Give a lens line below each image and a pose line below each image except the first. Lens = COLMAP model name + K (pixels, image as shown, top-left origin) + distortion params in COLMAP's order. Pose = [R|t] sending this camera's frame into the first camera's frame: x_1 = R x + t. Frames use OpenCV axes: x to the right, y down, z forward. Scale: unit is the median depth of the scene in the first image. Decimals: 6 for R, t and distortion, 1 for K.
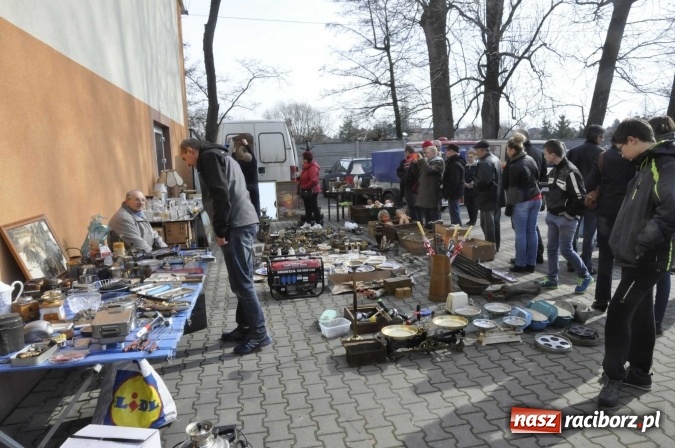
lens RADIAL K [[468.7, 0, 337.5], [0, 468.7, 224.0], [0, 0, 1]] dist [-0.102137, 0.072340]
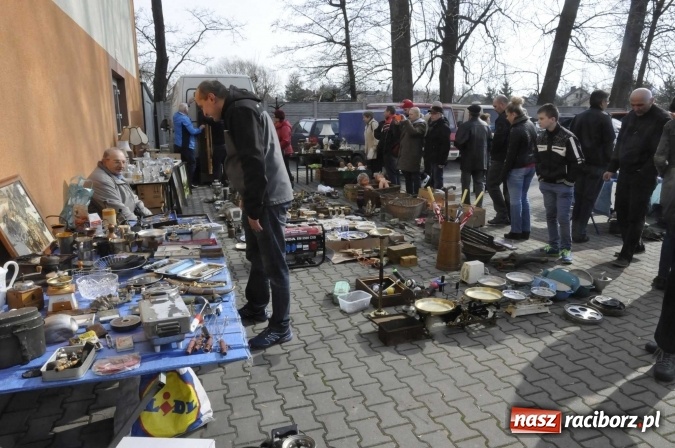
lens RADIAL K [[468.7, 0, 337.5], [0, 468.7, 224.0], [0, 0, 1]] dist [-0.102137, 0.072340]
pose [[0.992367, -0.000397, 0.123320, -0.116557], [-0.009409, 0.996836, 0.078924, -0.002008], [-0.122961, -0.079482, 0.989223, 0.079286]]
